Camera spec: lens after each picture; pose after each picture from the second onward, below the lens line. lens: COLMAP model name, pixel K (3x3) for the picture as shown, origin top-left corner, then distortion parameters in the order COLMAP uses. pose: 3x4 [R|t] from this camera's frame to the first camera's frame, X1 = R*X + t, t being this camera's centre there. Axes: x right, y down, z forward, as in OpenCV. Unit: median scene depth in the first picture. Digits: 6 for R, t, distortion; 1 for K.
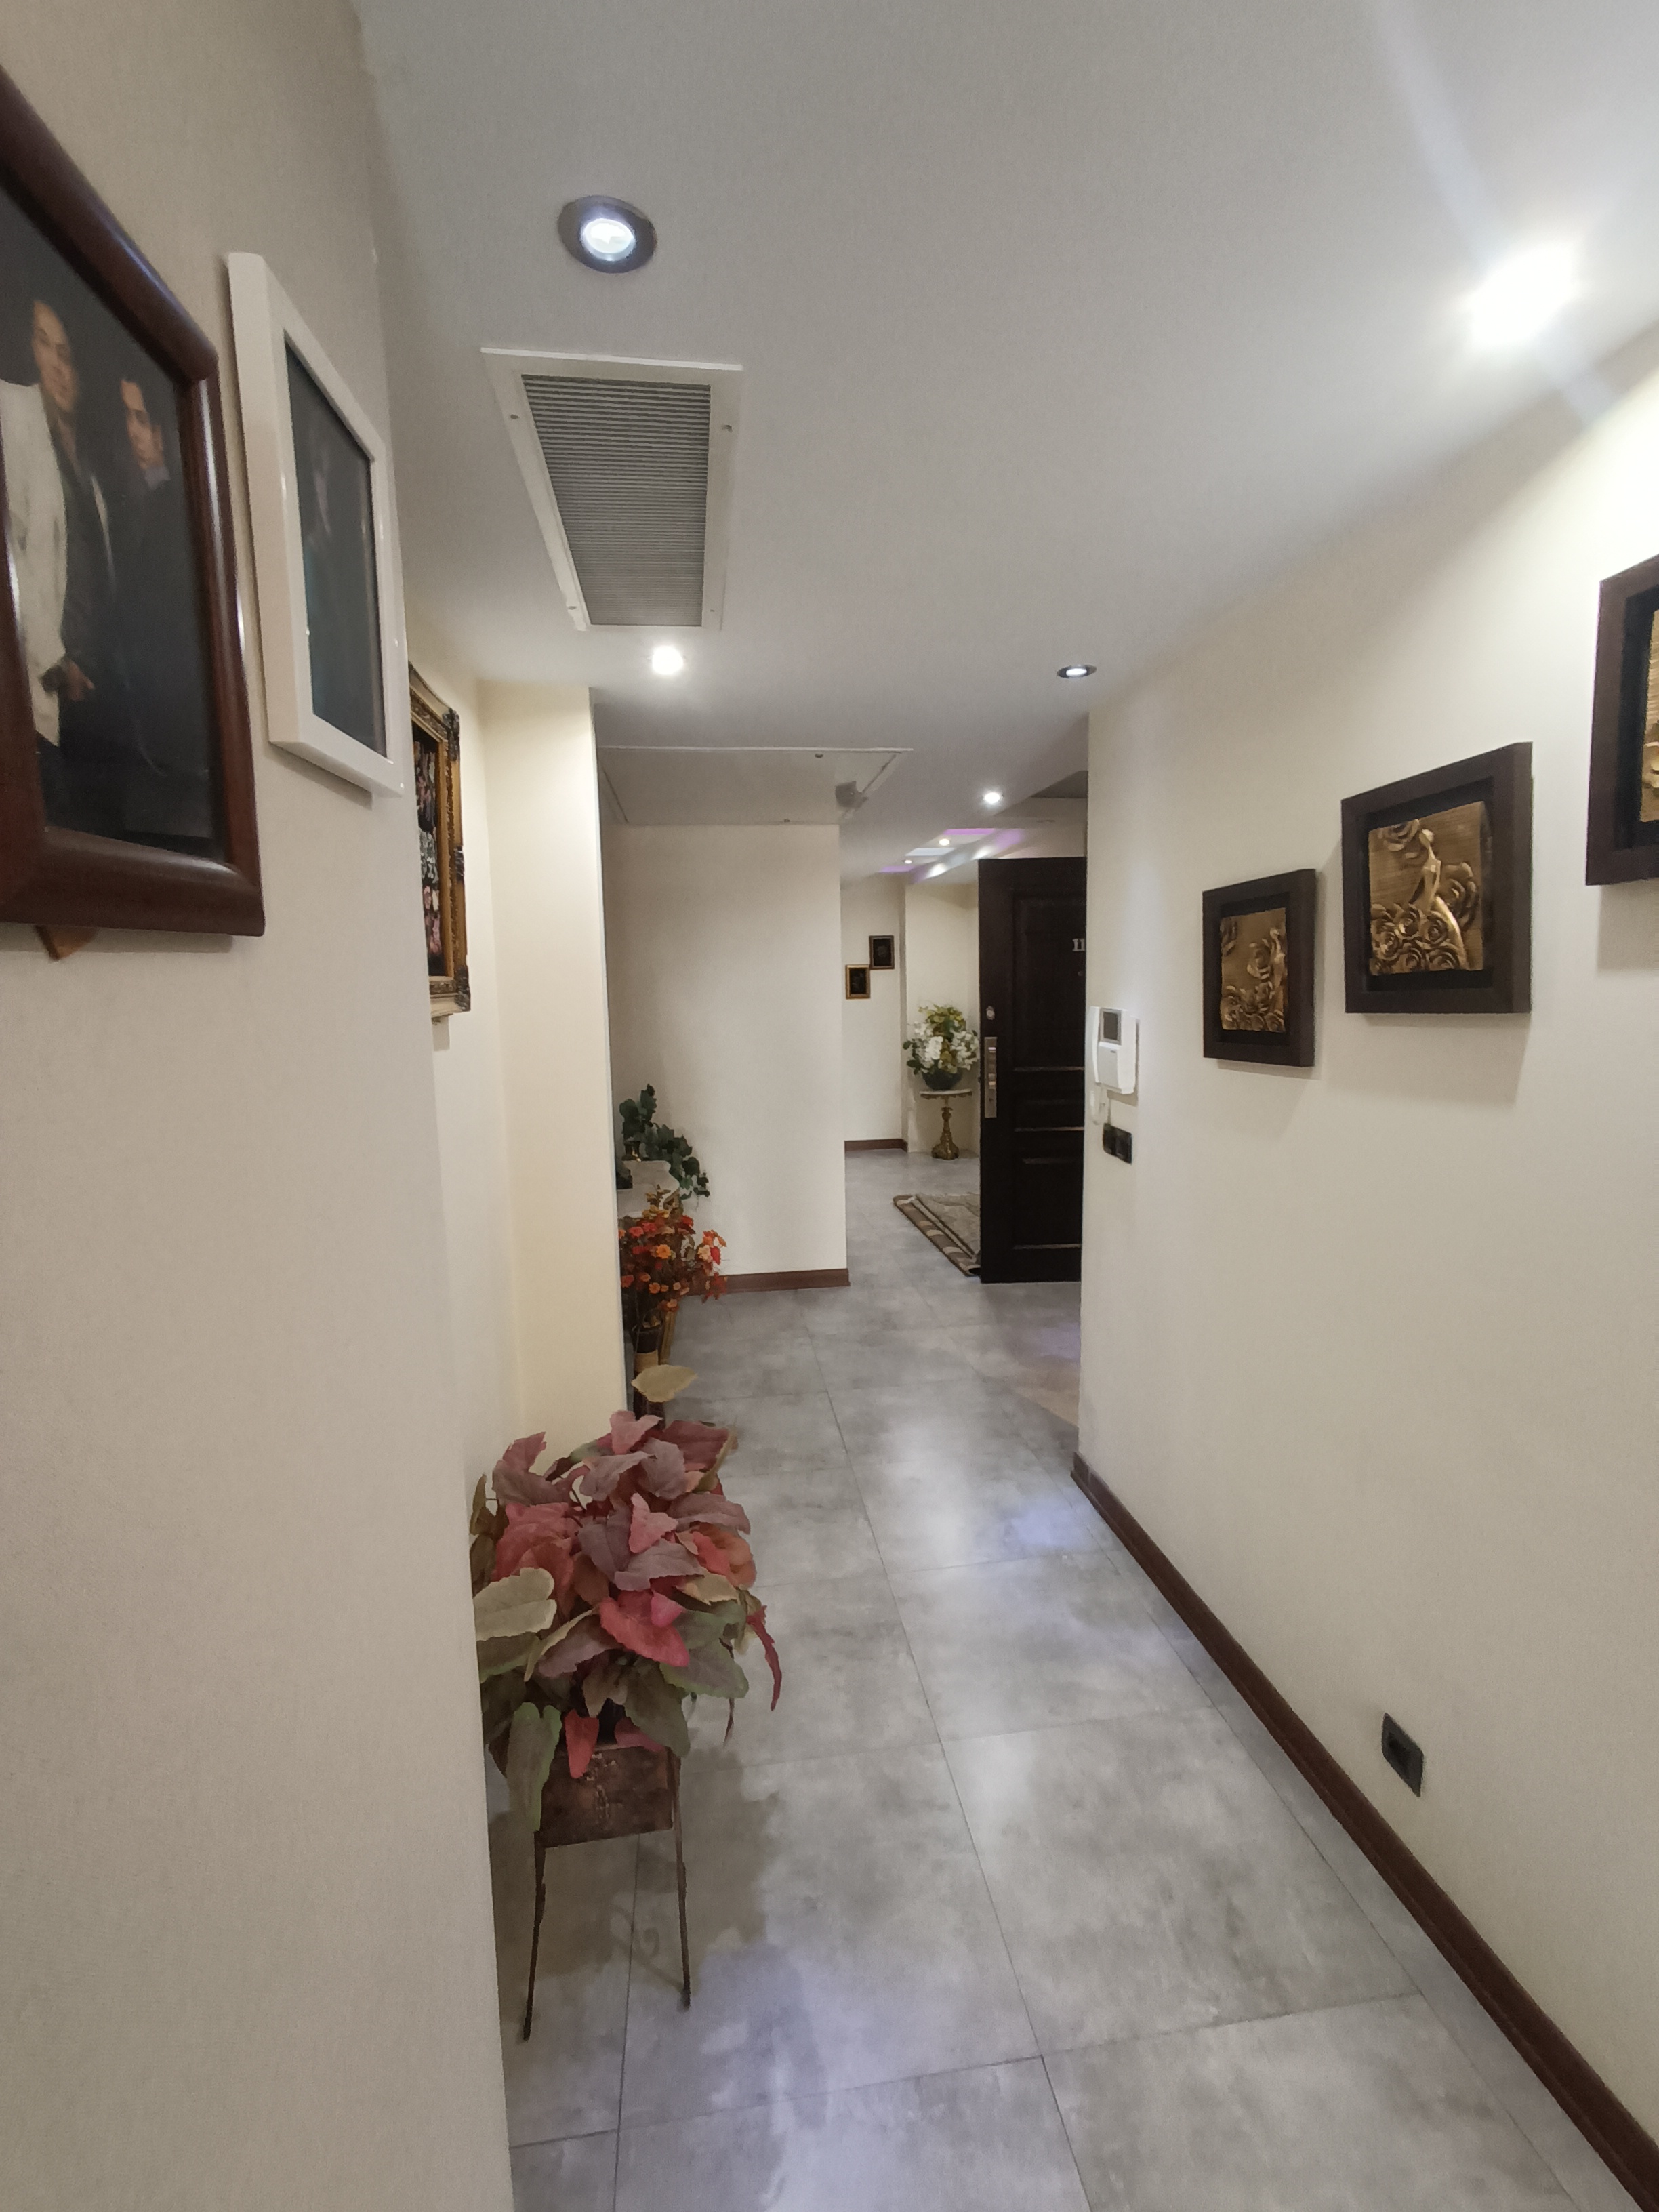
lens RADIAL K [[1008.9, 0, 835.2], [0, 1008.9, 1100.3], [0, 0, 1]] dist [-0.009561, 0.002632]
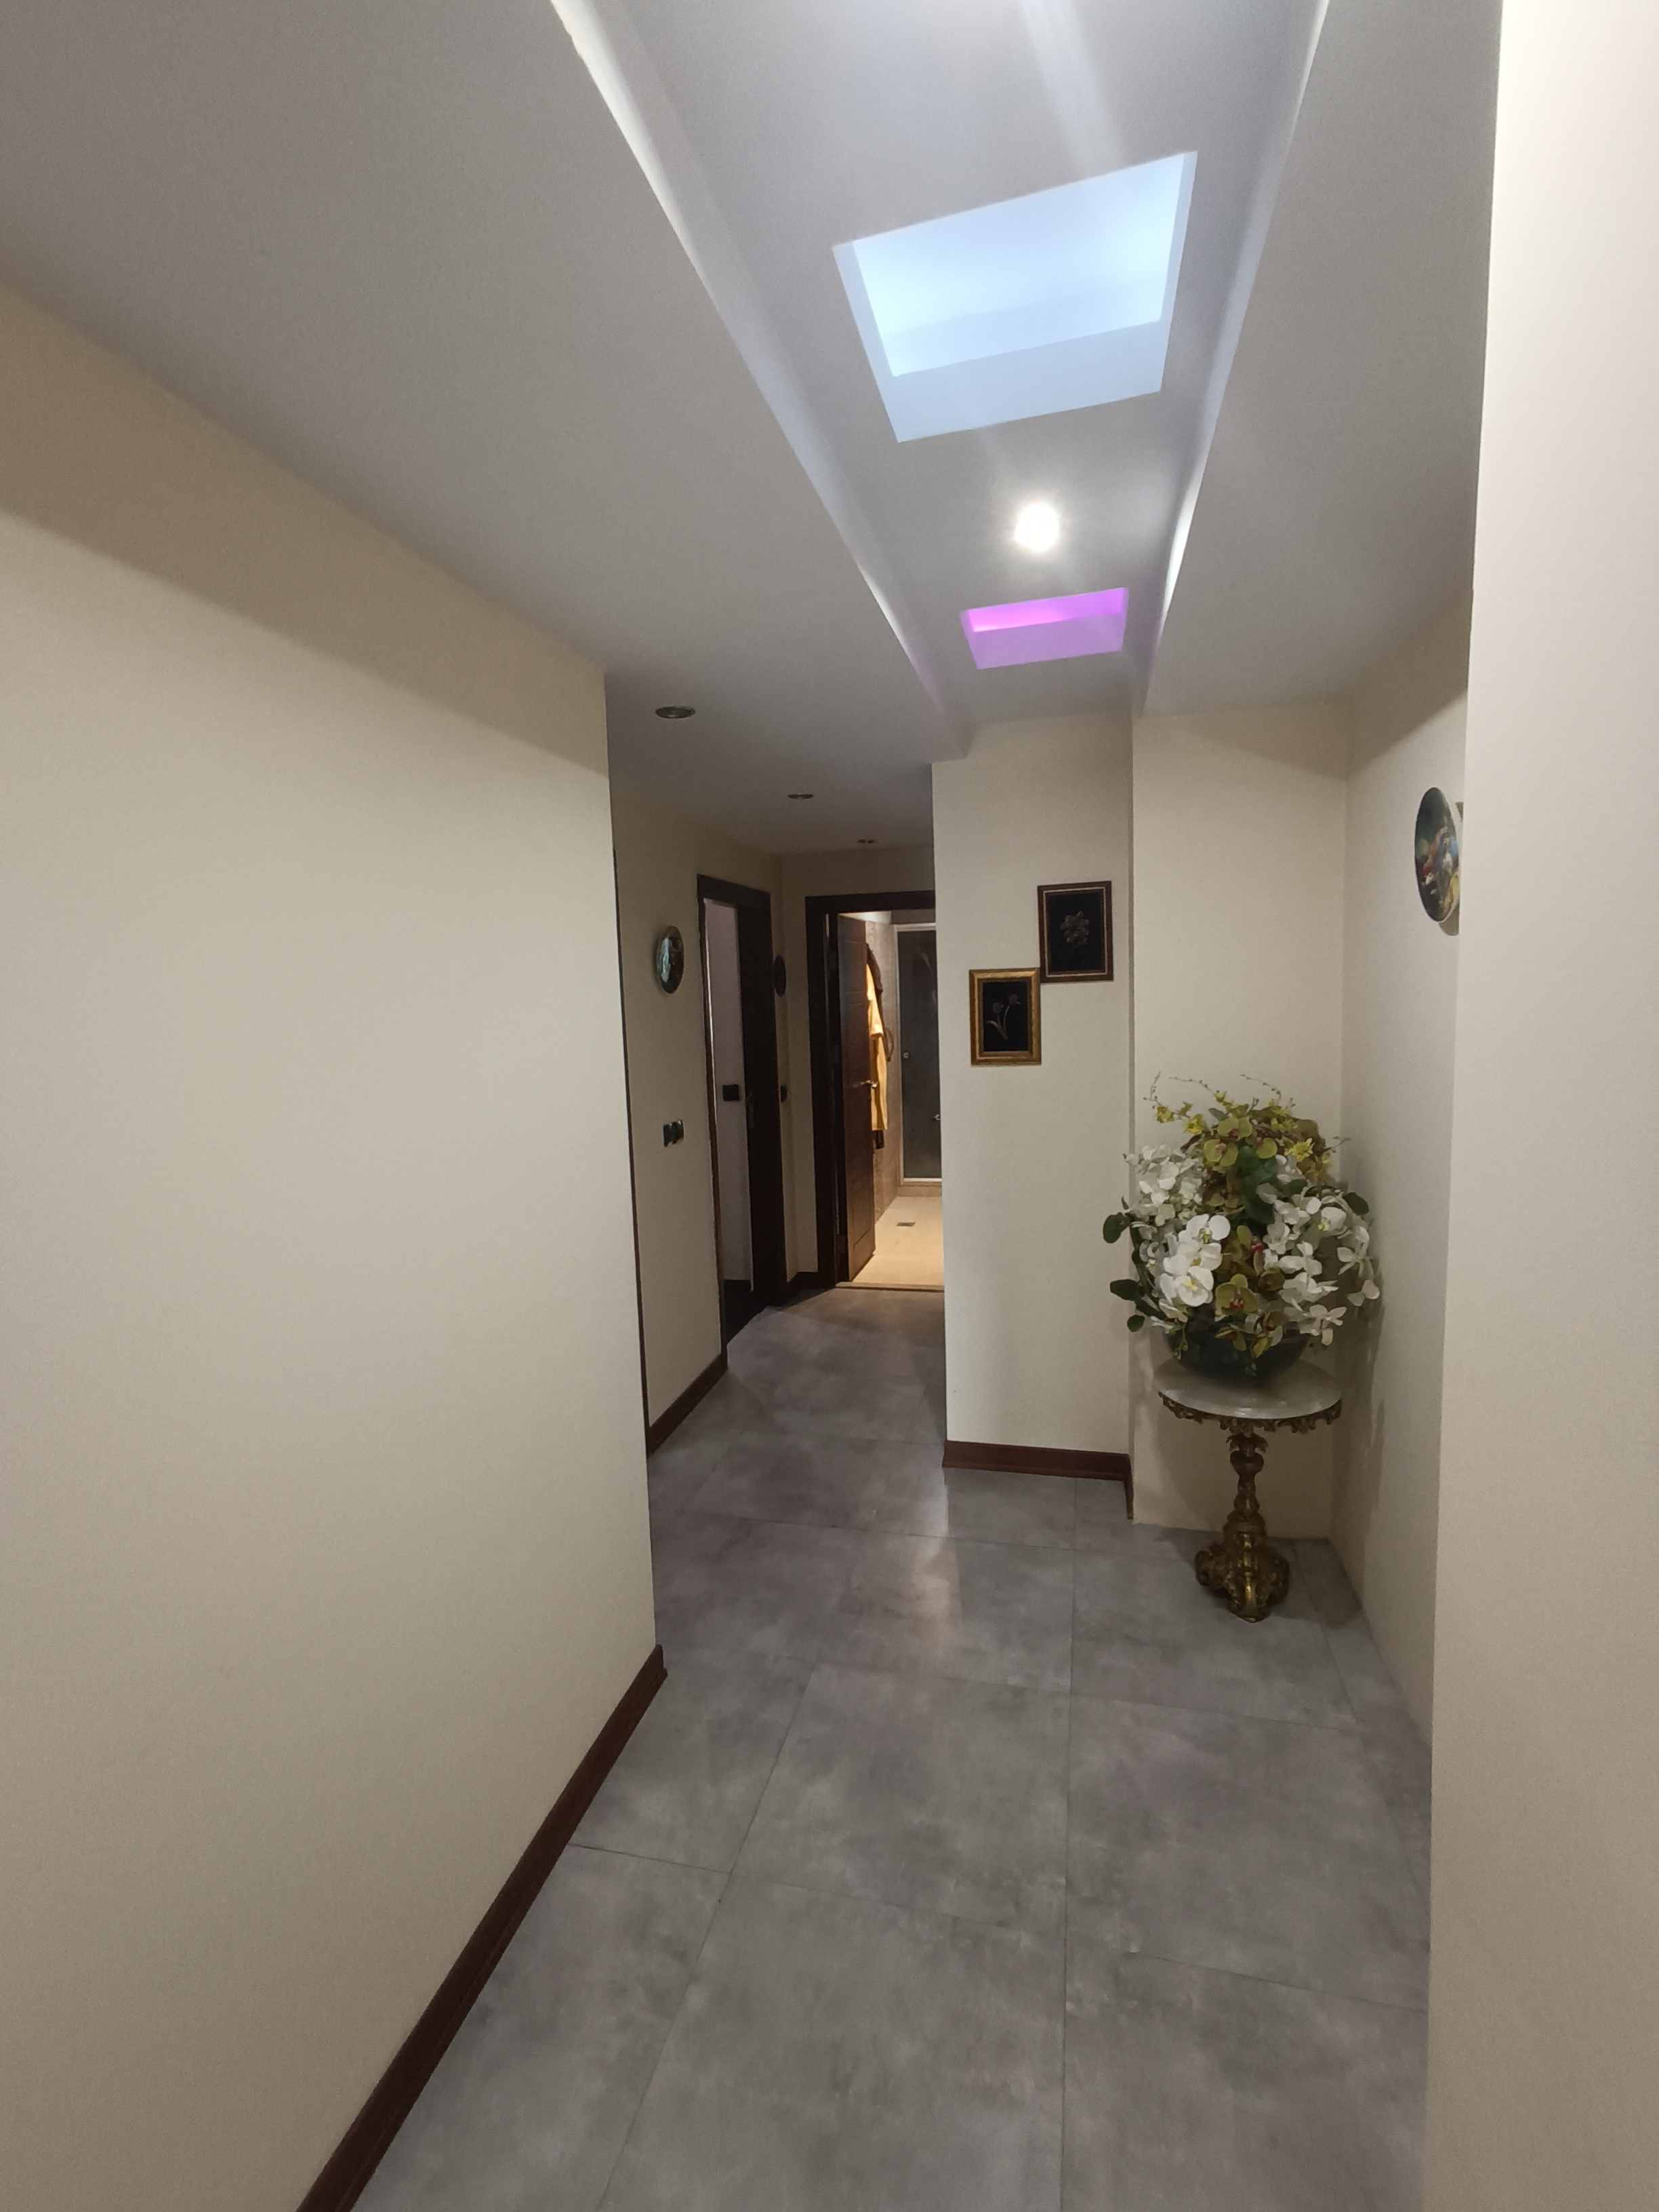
lens RADIAL K [[1008.9, 0, 827.2], [0, 1008.9, 1115.3], [0, 0, 1]] dist [-0.009561, 0.002632]
pose [[0.933961, 0.026391, -0.356399, 0.098591], [-0.015158, 0.999297, 0.034276, -0.099083], [0.357053, -0.026611, 0.933705, 0.677138]]
